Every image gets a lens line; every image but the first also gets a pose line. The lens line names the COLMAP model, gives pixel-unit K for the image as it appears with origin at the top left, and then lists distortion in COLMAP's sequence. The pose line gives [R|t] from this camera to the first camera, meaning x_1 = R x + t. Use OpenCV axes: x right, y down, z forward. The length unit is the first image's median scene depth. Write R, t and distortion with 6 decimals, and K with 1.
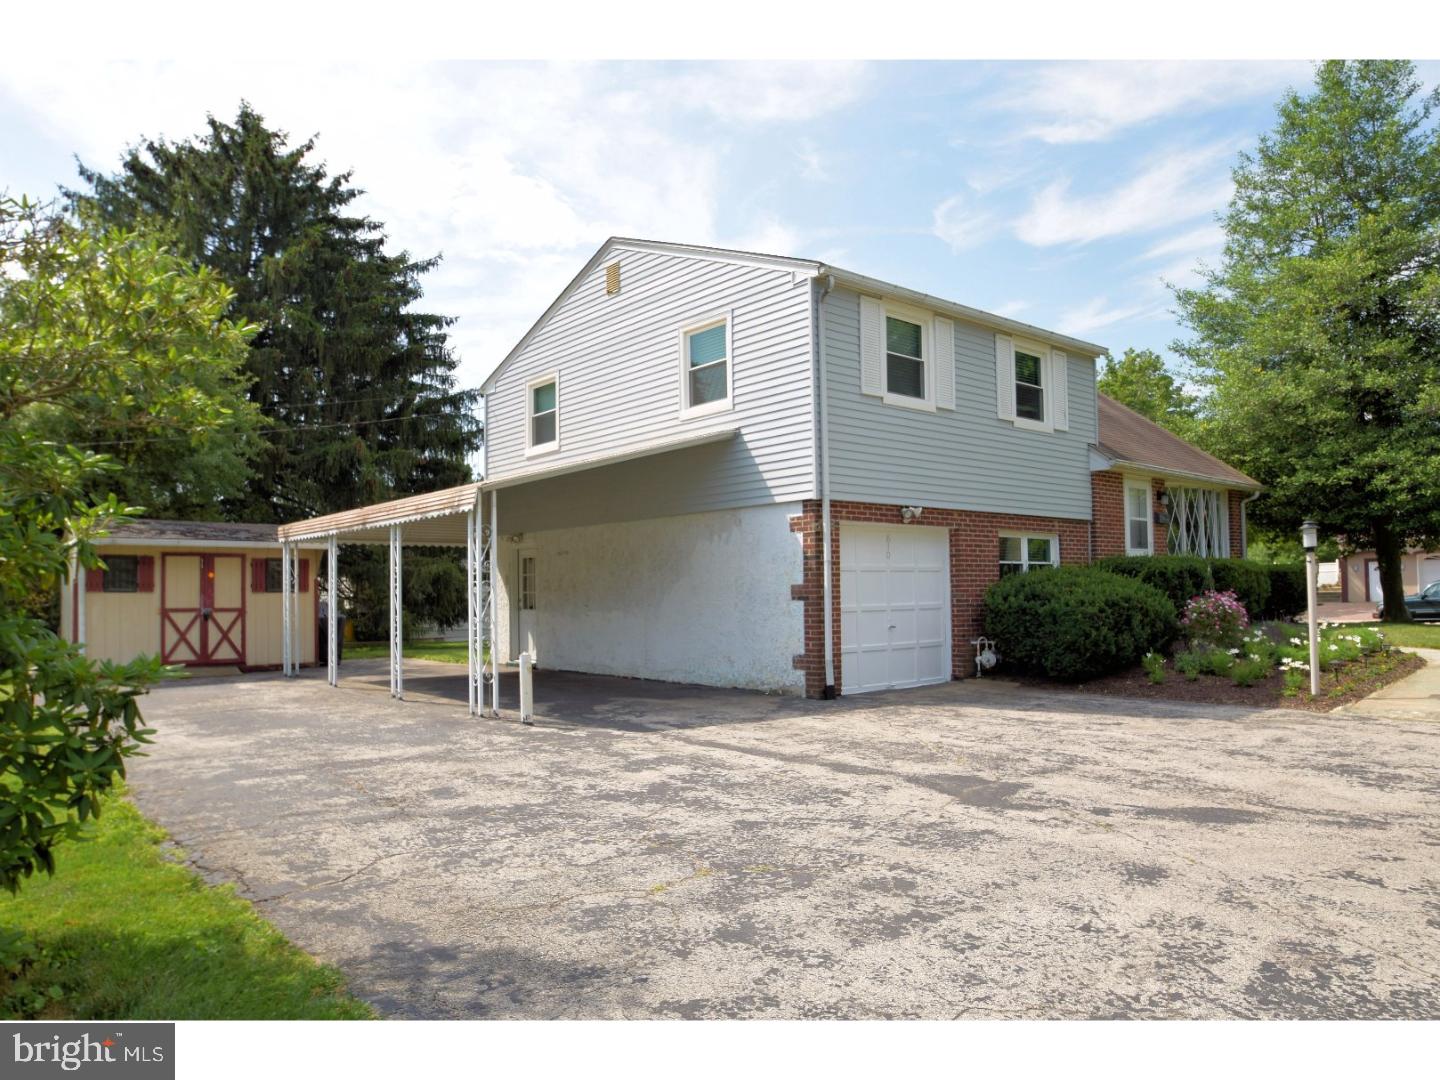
lens RADIAL K [[1001.5, 0, 720.0], [0, 1001.5, 540.0], [0, 0, 1]] dist [-0.000292, 0.000397]
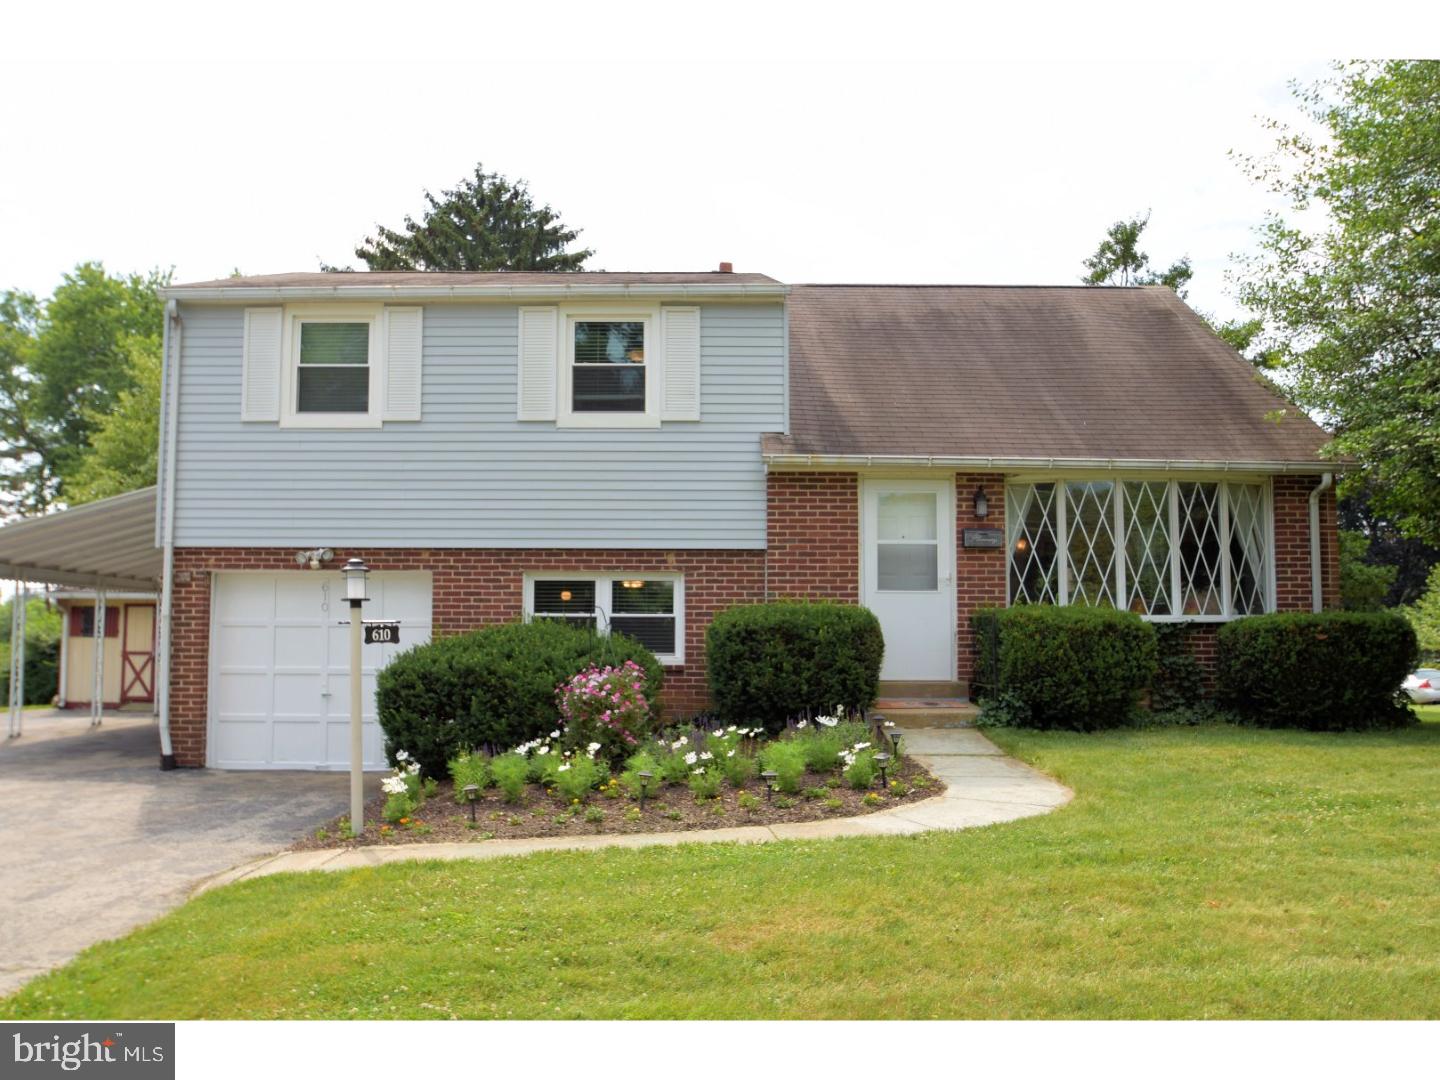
lens RADIAL K [[1222.0, 0, 720.0], [0, 1222.0, 540.0], [0, 0, 1]] dist [-0.006093, -0.001304]
pose [[0.724152, -0.039361, -0.688517, 0.971404], [0.021228, 0.999169, -0.034794, 0.001324], [0.689314, 0.010580, 0.724385, 0.436736]]
